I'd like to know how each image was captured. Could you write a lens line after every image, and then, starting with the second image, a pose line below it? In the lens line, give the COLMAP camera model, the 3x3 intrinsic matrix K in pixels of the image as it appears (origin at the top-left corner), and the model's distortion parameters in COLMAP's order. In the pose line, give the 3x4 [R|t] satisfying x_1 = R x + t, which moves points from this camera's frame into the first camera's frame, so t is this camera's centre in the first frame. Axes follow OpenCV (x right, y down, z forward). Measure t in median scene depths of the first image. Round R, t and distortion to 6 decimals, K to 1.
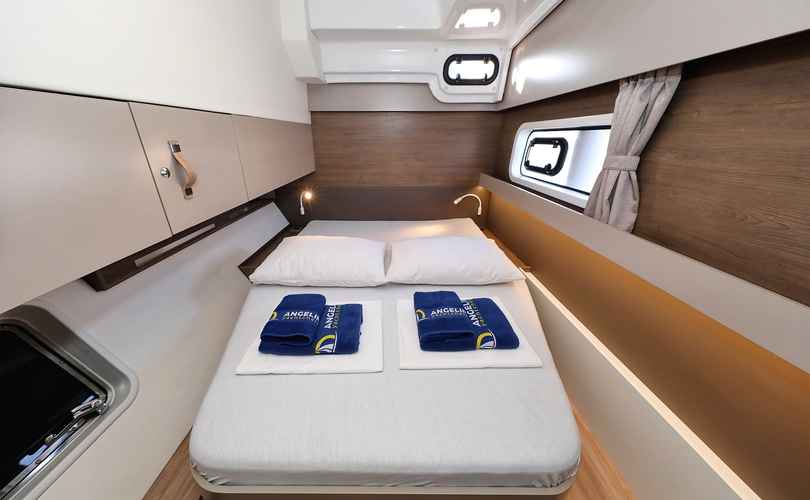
lens RADIAL K [[250.9, 0, 400.4], [0, 250.9, 246.6], [0, 0, 1]] dist [0.005484, -0.000755]
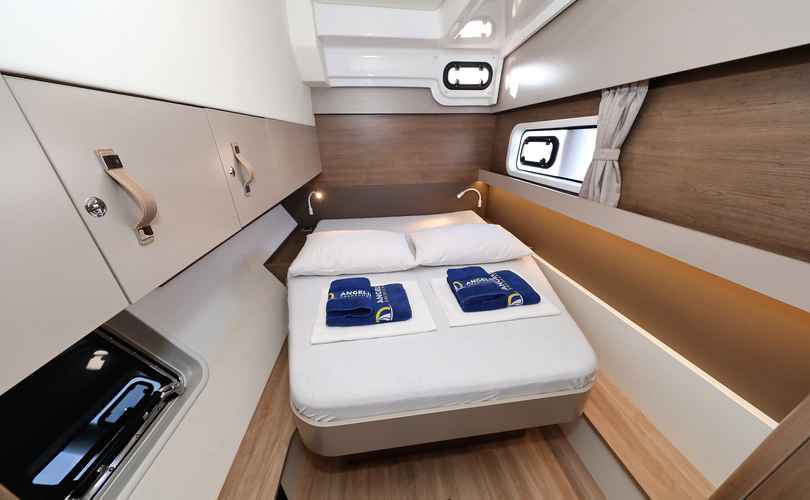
lens RADIAL K [[250.9, 0, 406.9], [0, 250.9, 252.4], [0, 0, 1]] dist [0.005484, -0.000755]
pose [[0.993548, -0.058466, 0.097178, -0.223720], [0.057029, 0.998219, 0.017494, 0.065317], [-0.098027, -0.011839, 0.995113, -0.141712]]
